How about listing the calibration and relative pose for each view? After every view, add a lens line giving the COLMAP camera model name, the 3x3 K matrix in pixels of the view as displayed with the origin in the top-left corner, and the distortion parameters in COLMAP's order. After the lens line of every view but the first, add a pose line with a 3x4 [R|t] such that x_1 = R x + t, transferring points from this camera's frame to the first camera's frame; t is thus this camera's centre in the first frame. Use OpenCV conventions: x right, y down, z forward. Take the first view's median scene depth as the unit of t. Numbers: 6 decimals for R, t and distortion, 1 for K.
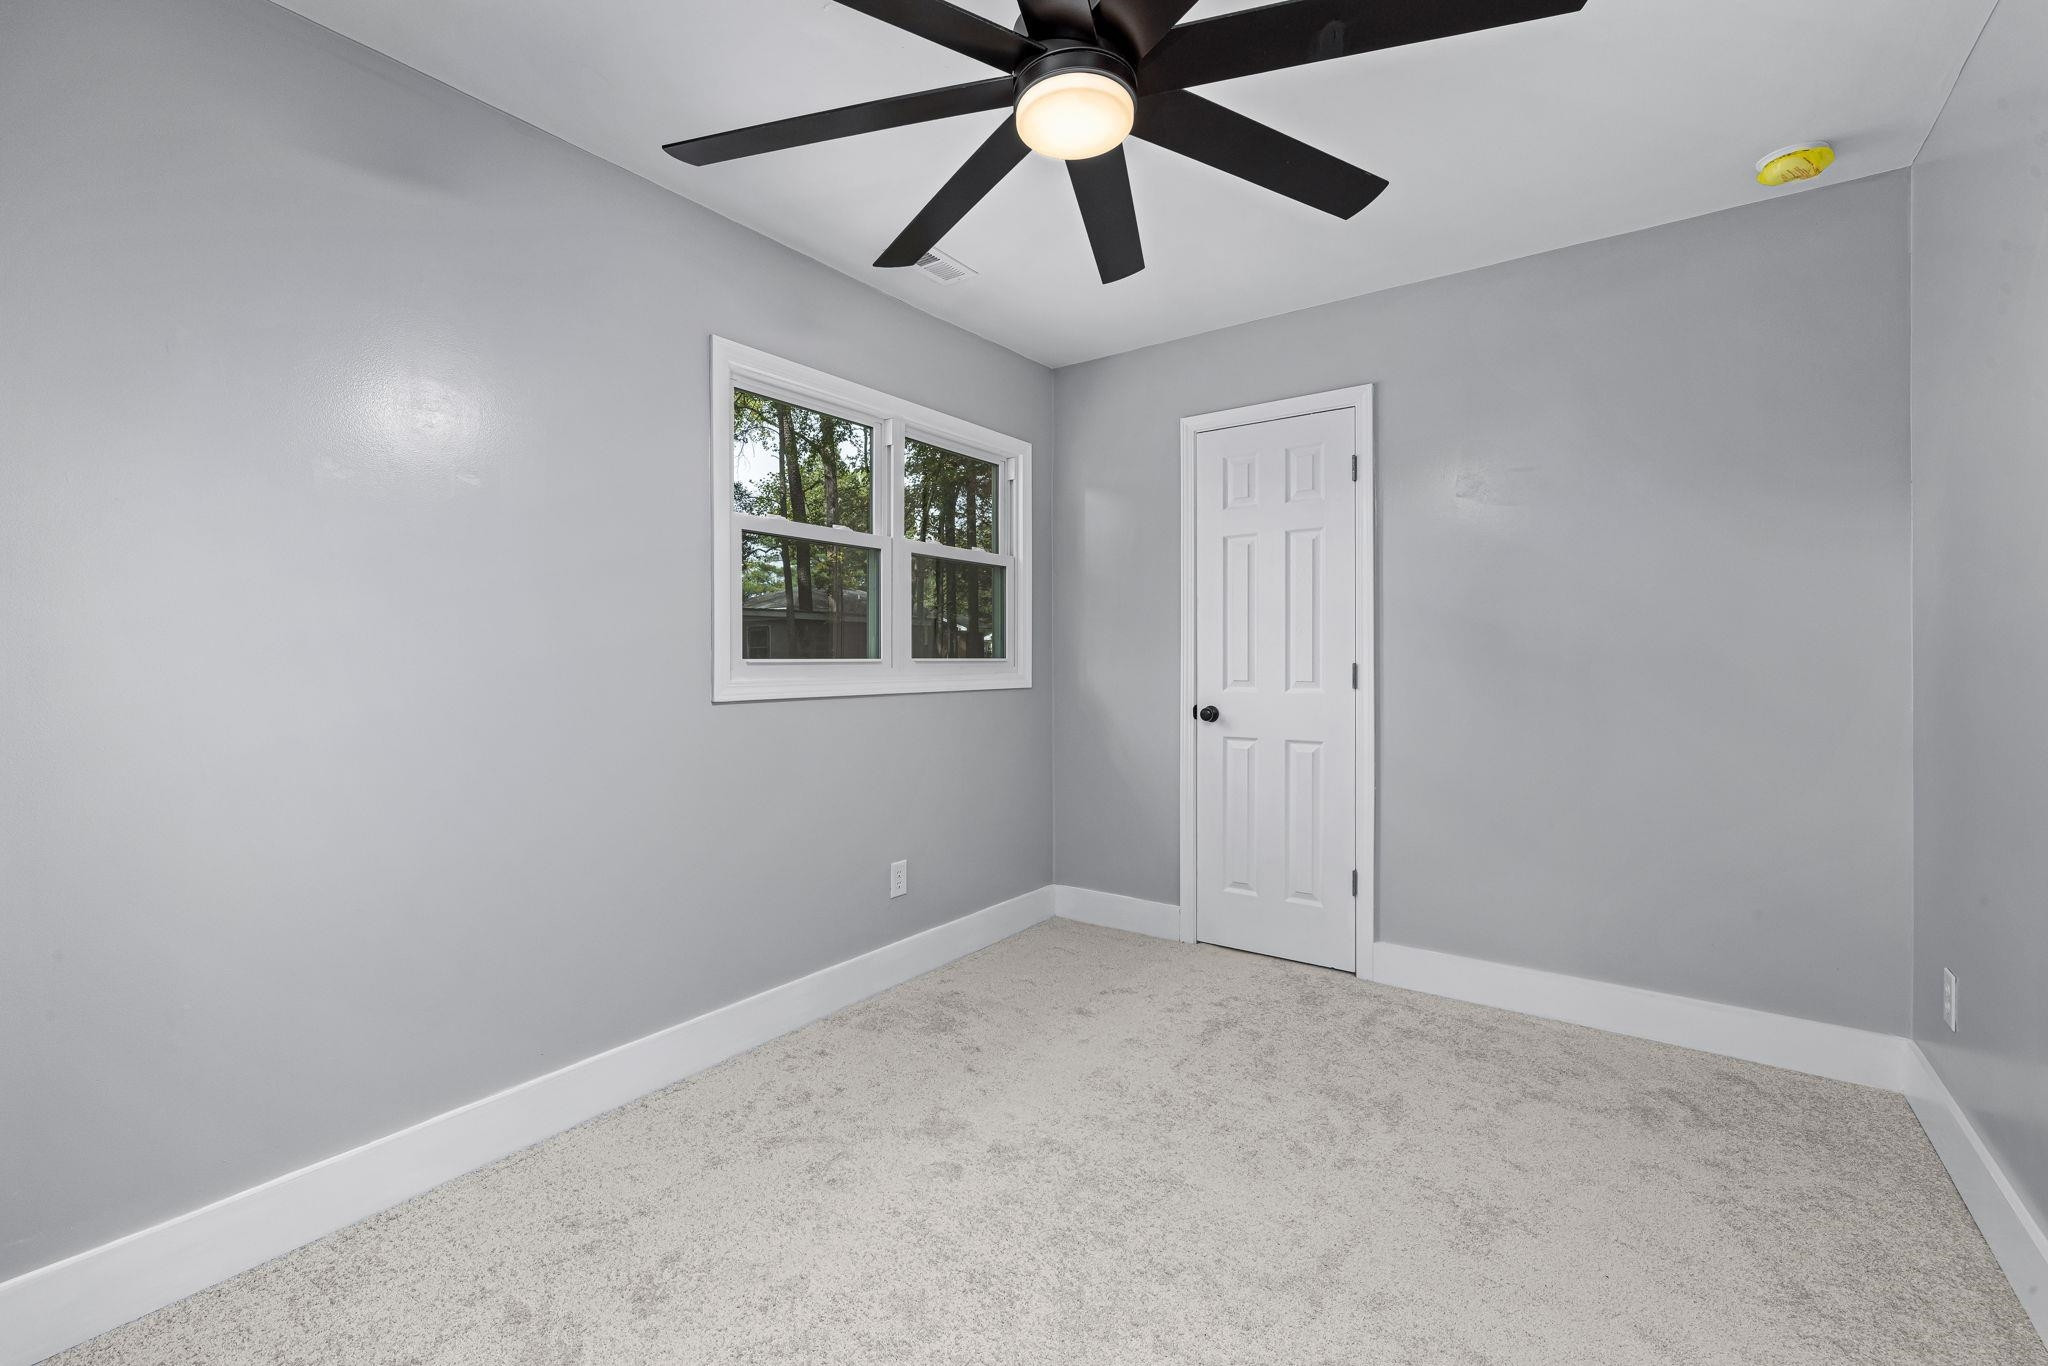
lens RADIAL K [[860.2, 0, 1012.0], [0, 860.2, 663.6], [0, 0, 1]] dist [-0.001010, -0.000519]
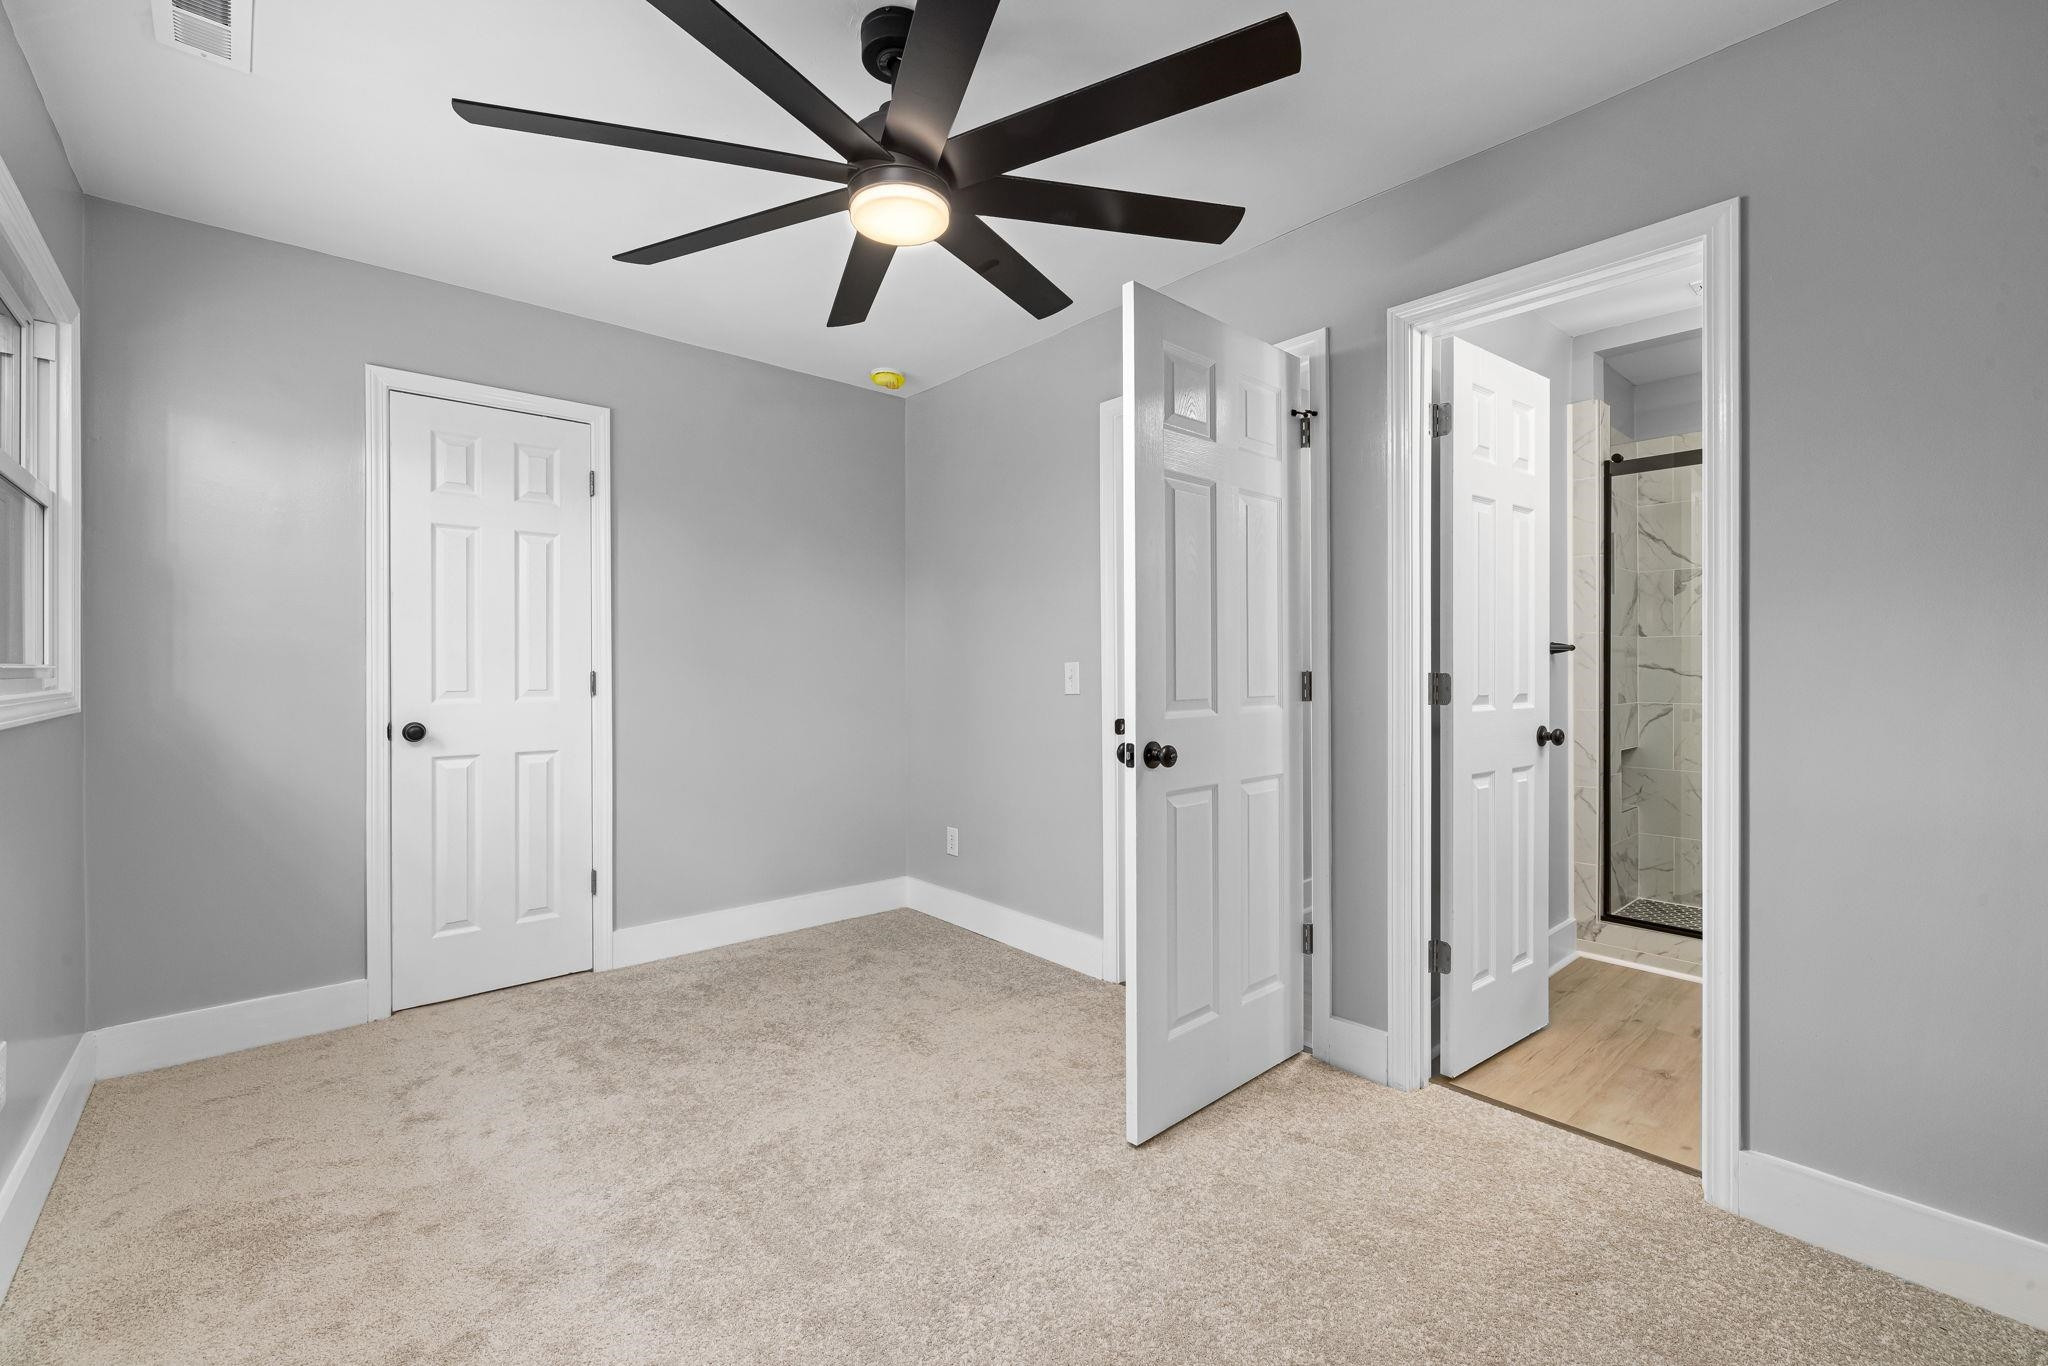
lens RADIAL K [[860.2, 0, 1012.0], [0, 860.2, 663.6], [0, 0, 1]] dist [-0.001010, -0.000519]
pose [[0.221164, 0.006589, 0.975214, -0.504958], [0.003981, 0.999963, -0.007659, 0.000830], [-0.975228, 0.005576, 0.221130, 0.274552]]
